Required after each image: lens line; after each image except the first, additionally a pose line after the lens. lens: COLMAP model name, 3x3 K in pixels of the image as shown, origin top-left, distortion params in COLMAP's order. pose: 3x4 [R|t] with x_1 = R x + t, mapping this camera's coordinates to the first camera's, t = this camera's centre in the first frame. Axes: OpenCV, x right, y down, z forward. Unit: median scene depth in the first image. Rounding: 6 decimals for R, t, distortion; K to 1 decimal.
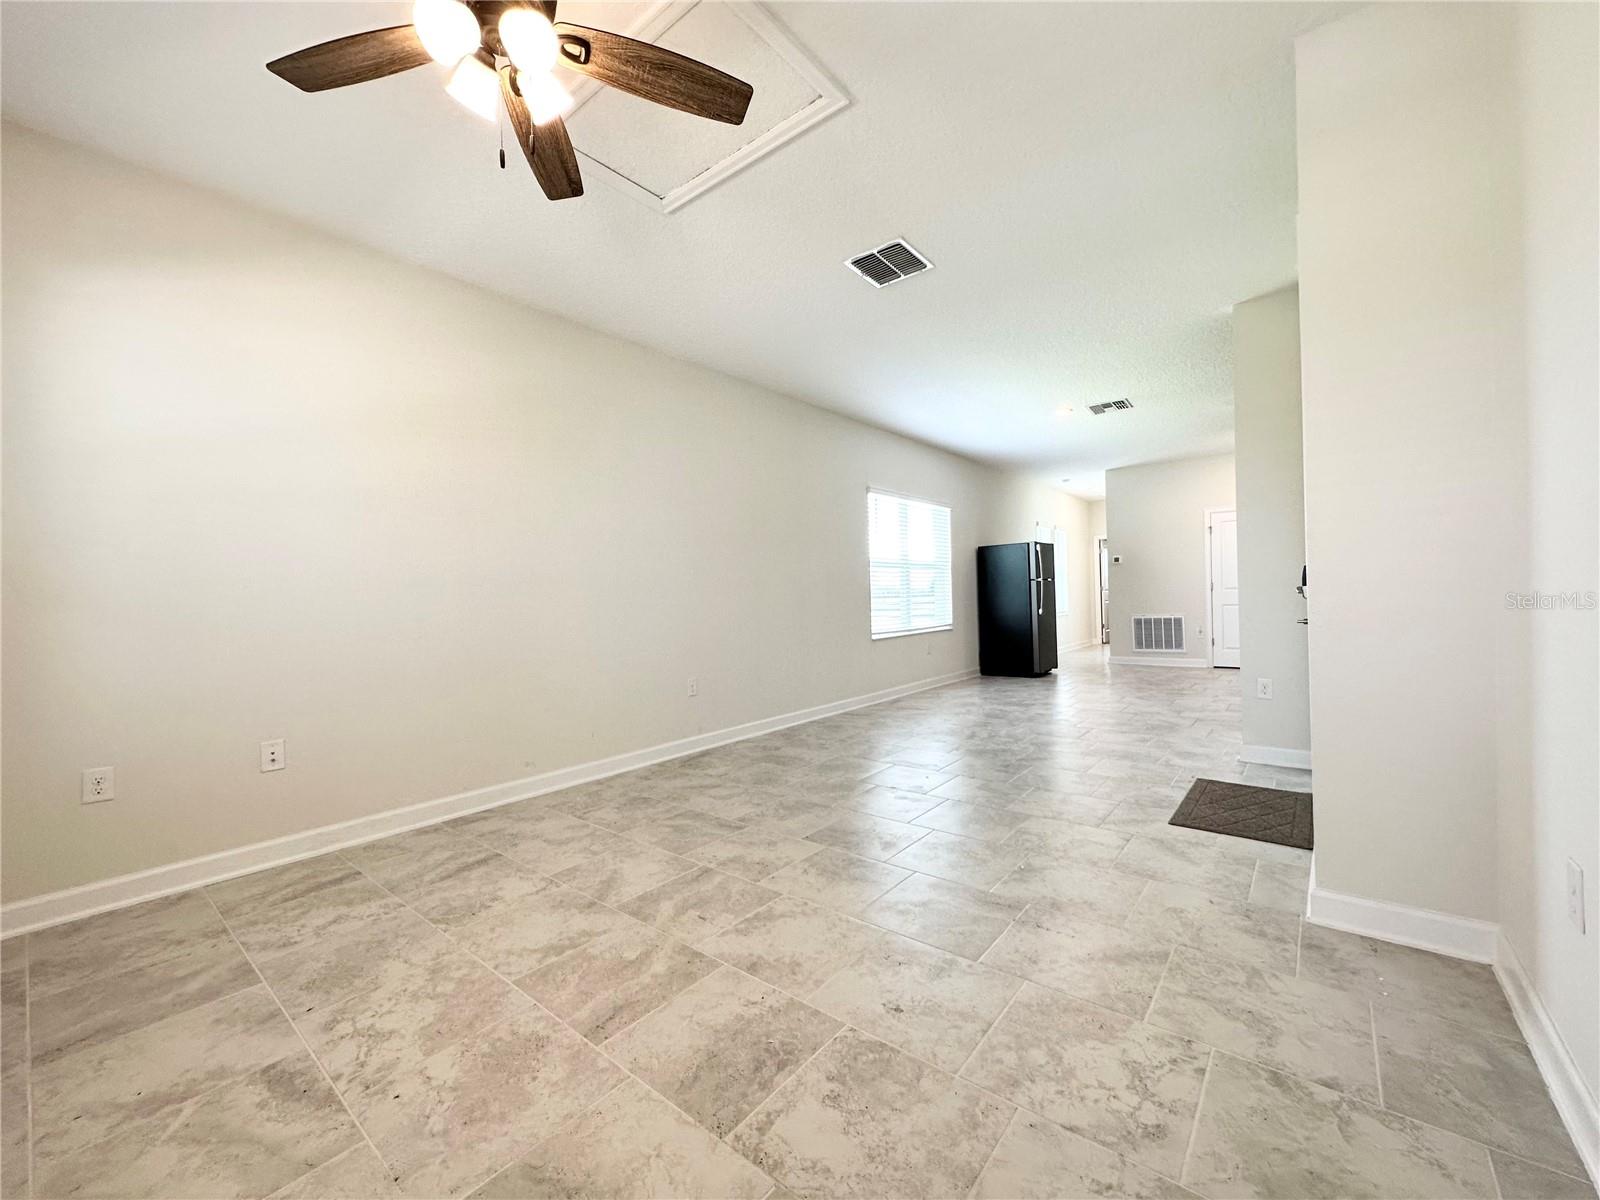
lens RADIAL K [[640.0, 0, 799.8], [0, 640.0, 596.7], [0, 0, 1]] dist [-0.003843, -0.000018]
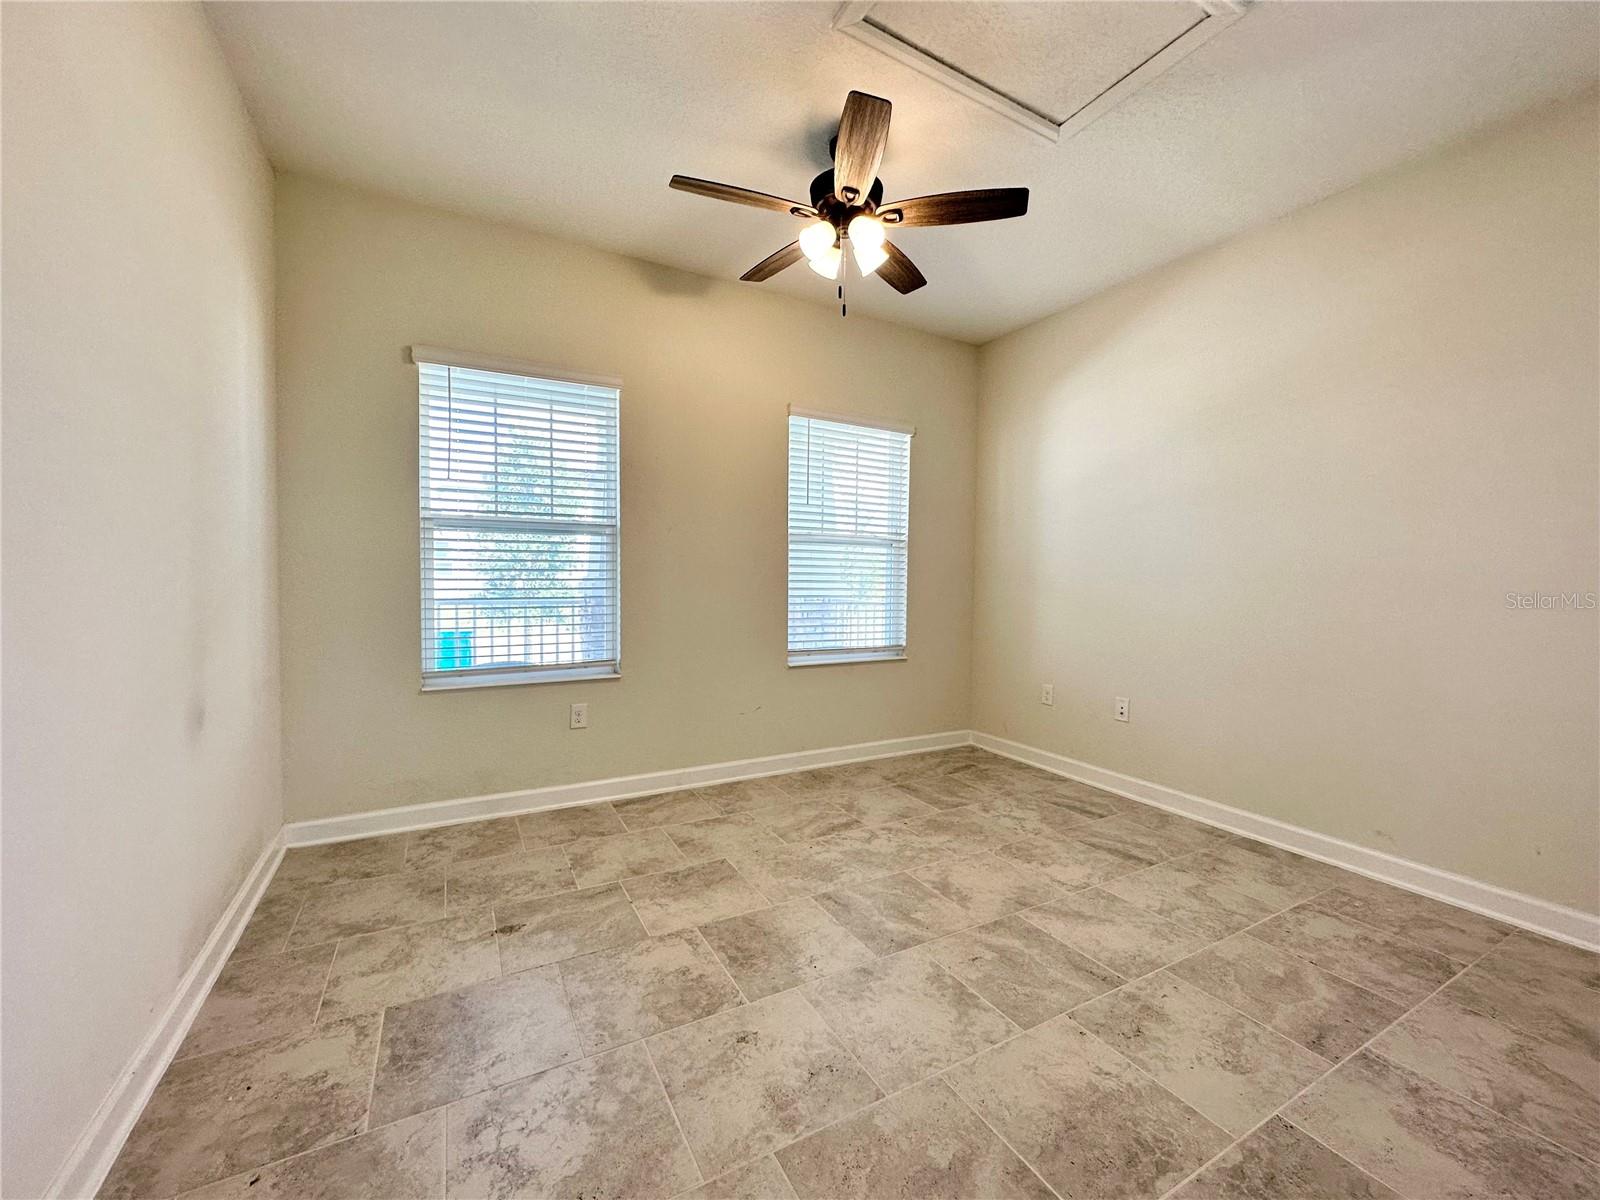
lens RADIAL K [[640.0, 0, 799.9], [0, 640.0, 598.6], [0, 0, 1]] dist [-0.003843, -0.000018]
pose [[-0.373151, 0.054518, -0.926168, 0.758760], [-0.003923, 0.998170, 0.060337, -0.063060], [0.927763, 0.026148, -0.372254, 1.099142]]
